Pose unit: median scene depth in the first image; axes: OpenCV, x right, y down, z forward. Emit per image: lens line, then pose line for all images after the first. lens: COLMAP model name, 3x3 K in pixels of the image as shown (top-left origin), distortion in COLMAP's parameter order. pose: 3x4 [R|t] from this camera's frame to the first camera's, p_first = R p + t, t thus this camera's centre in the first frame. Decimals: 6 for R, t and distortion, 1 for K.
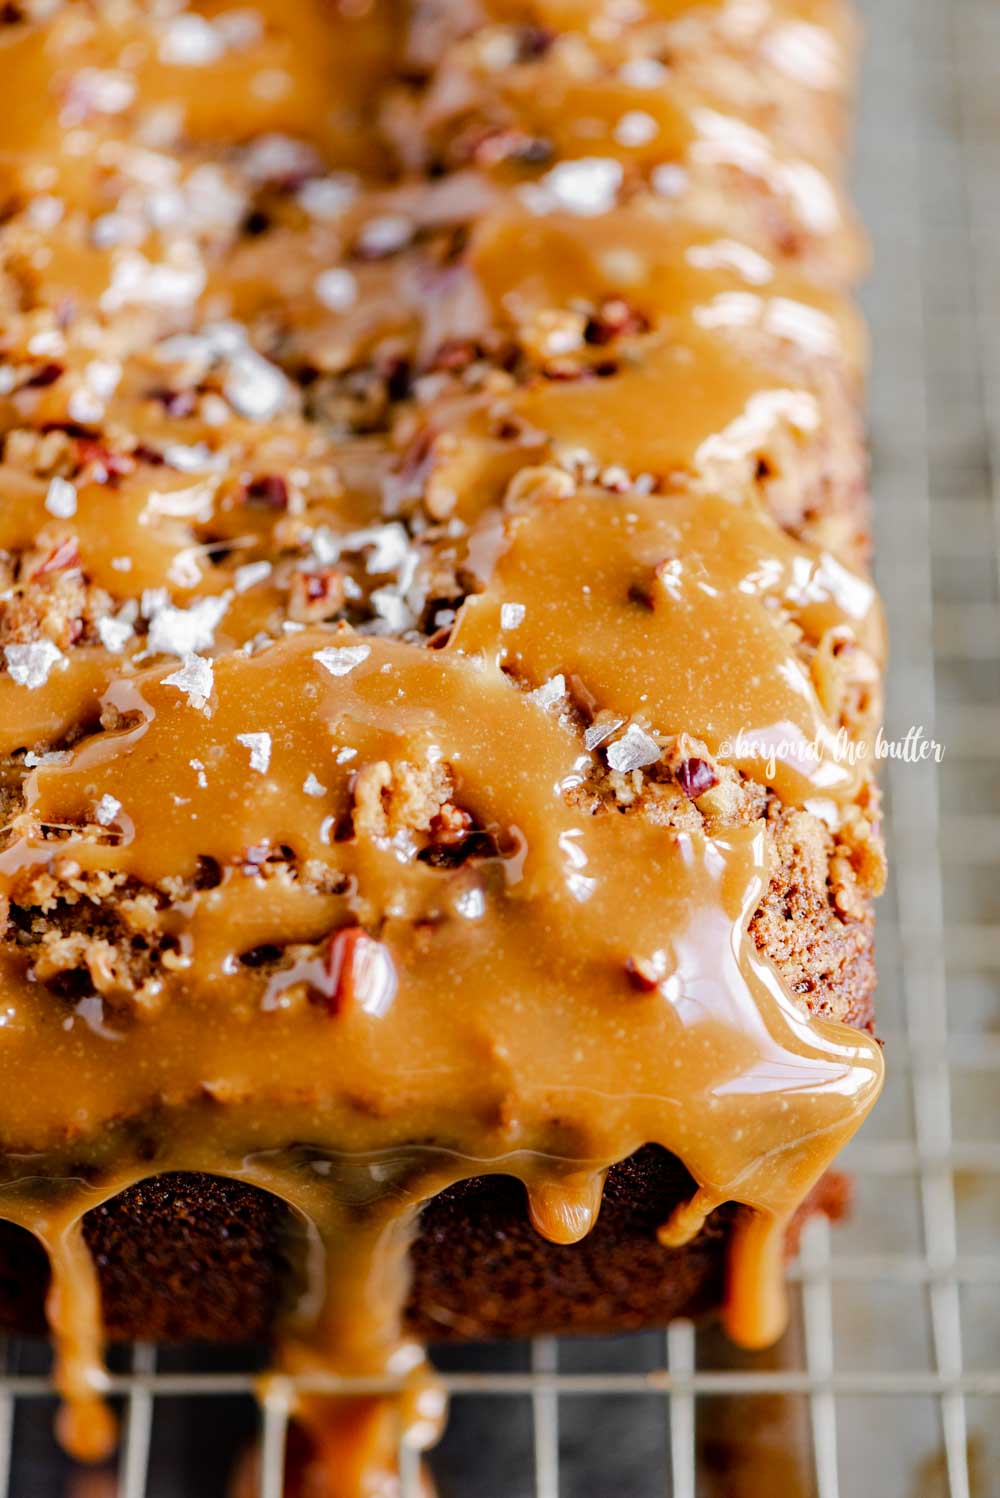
lens RADIAL K [[5497.9, 0, 500.0], [0, 5497.9, 749.0], [0, 0, 1]] dist [0.047214, 0.406166]
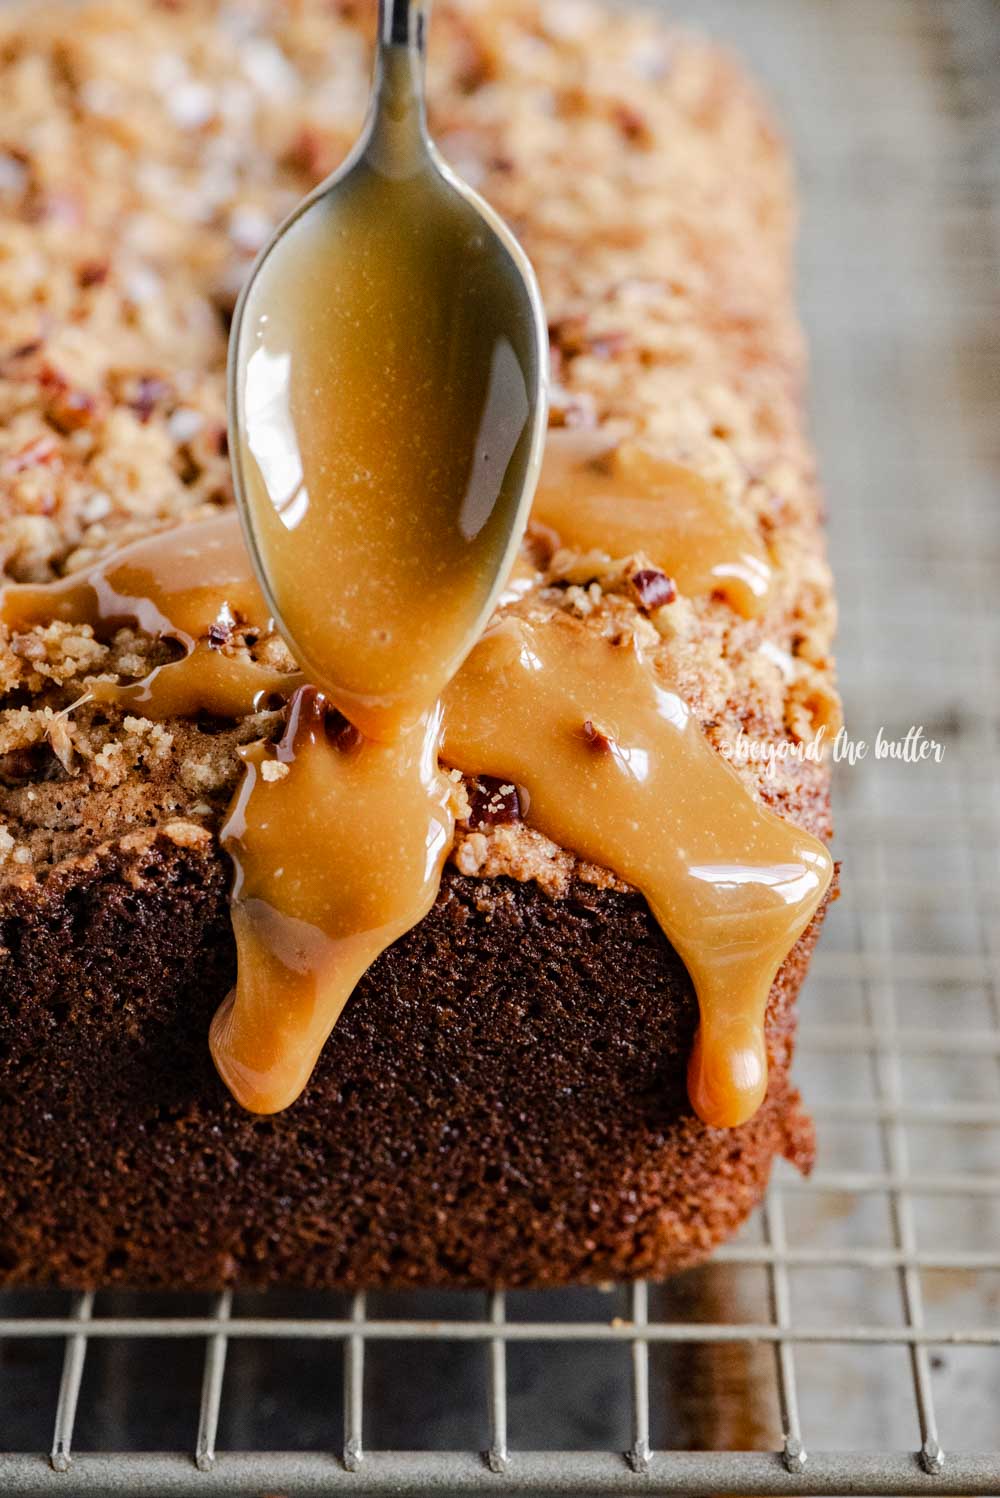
lens RADIAL K [[5497.9, 0, 500.0], [0, 5497.9, 749.0], [0, 0, 1]] dist [0.047214, 0.406166]
pose [[0.999948, 0.010172, 0.000920, 0.006691], [-0.008954, 0.916456, -0.400034, 0.435379], [-0.004912, 0.400005, 0.916500, 0.078304]]
